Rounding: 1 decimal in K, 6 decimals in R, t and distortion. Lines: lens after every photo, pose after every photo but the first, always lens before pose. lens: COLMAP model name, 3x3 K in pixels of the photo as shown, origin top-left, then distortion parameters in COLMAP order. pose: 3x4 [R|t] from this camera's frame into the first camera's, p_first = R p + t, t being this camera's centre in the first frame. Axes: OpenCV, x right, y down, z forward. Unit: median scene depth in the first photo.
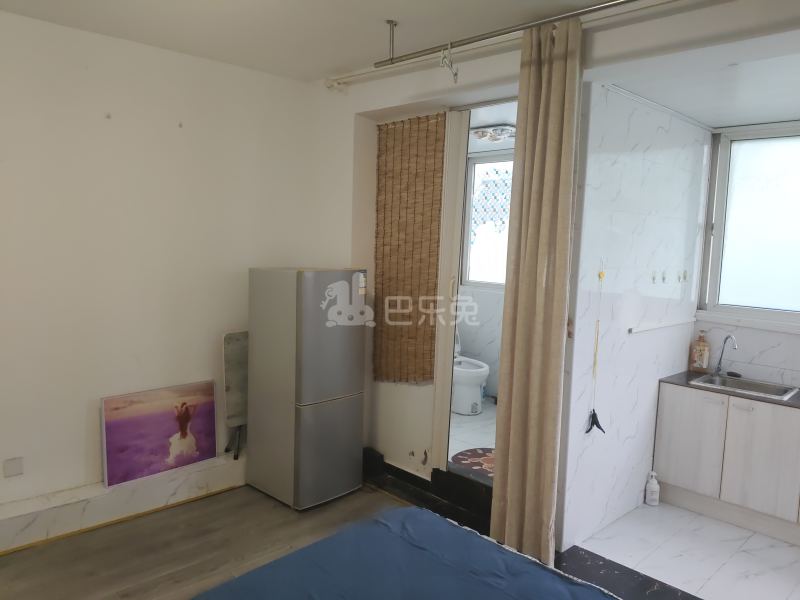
lens RADIAL K [[597.3, 0, 408.3], [0, 597.3, 292.8], [0, 0, 1]] dist [0.010730, -0.014035]
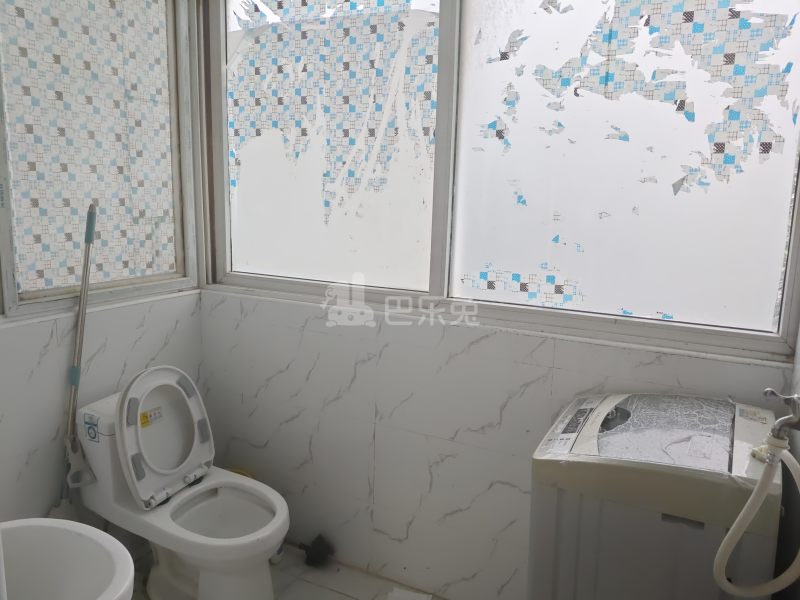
lens RADIAL K [[597.3, 0, 399.6], [0, 597.3, 298.5], [0, 0, 1]] dist [0.010730, -0.014035]
pose [[0.951409, -0.074315, 0.298828, 0.088315], [0.043490, 0.993142, 0.108520, -0.044001], [-0.304843, -0.090251, 0.948117, 0.565516]]
